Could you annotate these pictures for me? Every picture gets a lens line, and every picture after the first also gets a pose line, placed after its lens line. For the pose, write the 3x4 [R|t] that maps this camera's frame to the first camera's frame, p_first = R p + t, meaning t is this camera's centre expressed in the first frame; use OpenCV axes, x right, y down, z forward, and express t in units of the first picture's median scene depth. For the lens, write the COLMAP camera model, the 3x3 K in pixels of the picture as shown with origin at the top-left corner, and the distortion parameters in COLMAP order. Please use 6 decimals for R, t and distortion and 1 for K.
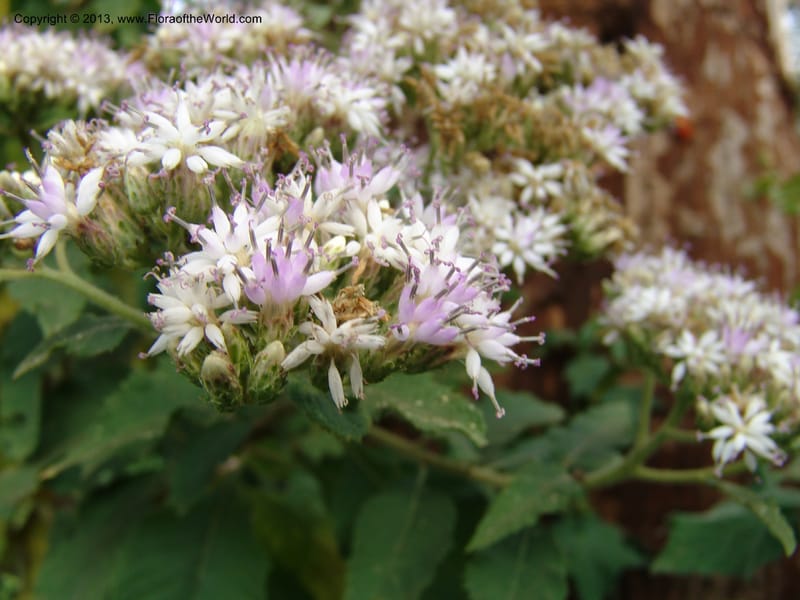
lens RADIAL K [[650.1, 0, 400.0], [0, 650.1, 300.0], [0, 0, 1]] dist [-0.206853, 0.130891]
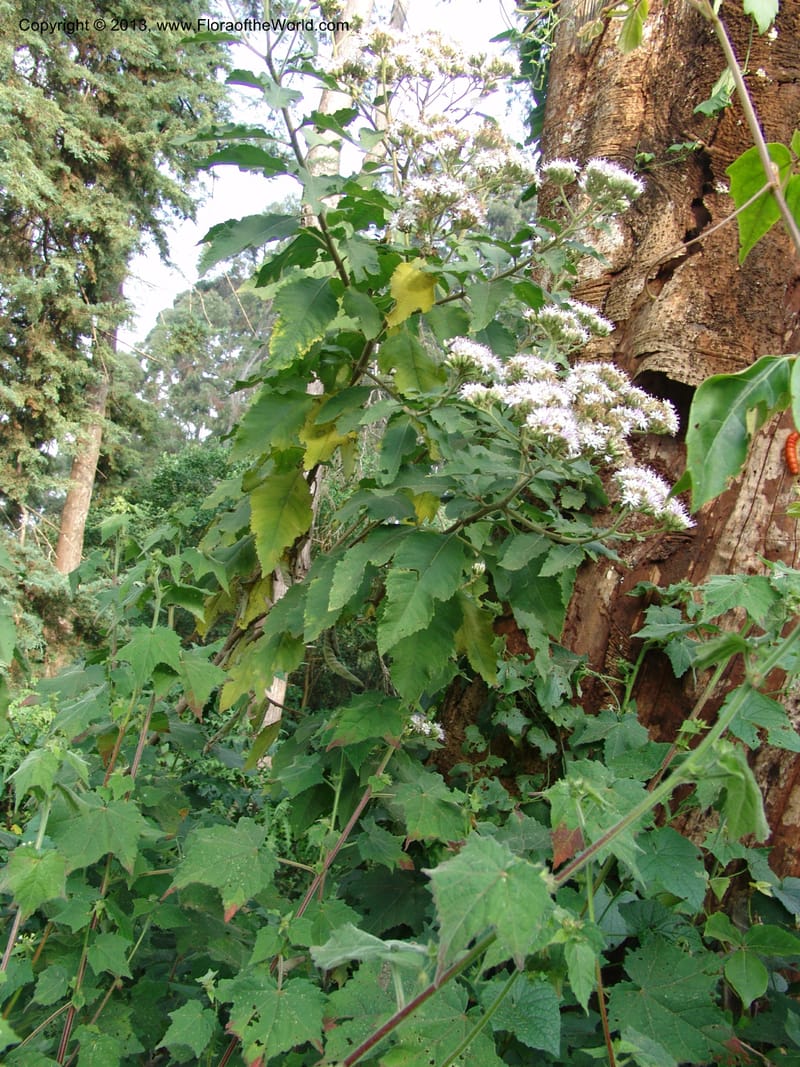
lens RADIAL K [[867.0, 0, 400.0], [0, 867.0, 533.5], [0, 0, 1]] dist [-0.206853, 0.130891]
pose [[0.933061, 0.314209, -0.175126, 0.192266], [-0.326983, 0.943767, -0.048850, 1.163759], [0.149929, 0.102843, 0.983333, -4.598435]]
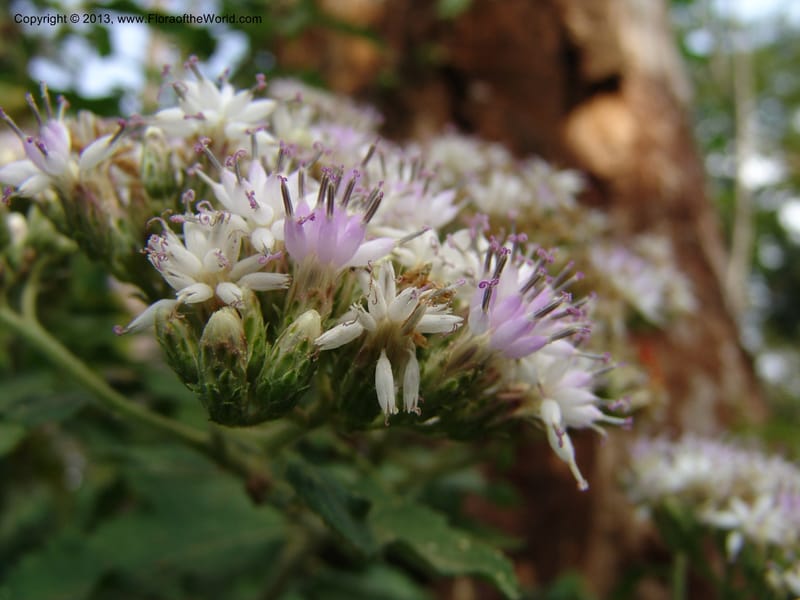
lens RADIAL K [[650.1, 0, 400.0], [0, 650.1, 300.0], [0, 0, 1]] dist [-0.206853, 0.130891]
pose [[0.994588, 0.098451, 0.033192, -0.066719], [-0.077927, 0.918195, -0.388388, 0.186468], [-0.068714, 0.383700, 0.920898, 0.175699]]
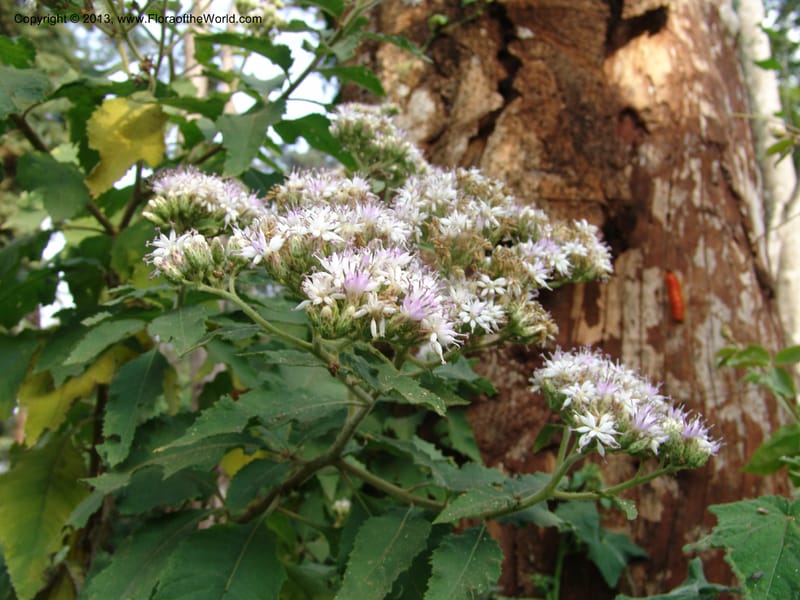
lens RADIAL K [[650.1, 0, 400.0], [0, 650.1, 300.0], [0, 0, 1]] dist [-0.206853, 0.130891]
pose [[0.992677, 0.107722, -0.054665, 0.070086], [-0.118169, 0.959856, -0.254387, 0.369152], [0.025067, 0.258984, 0.965556, -0.797168]]
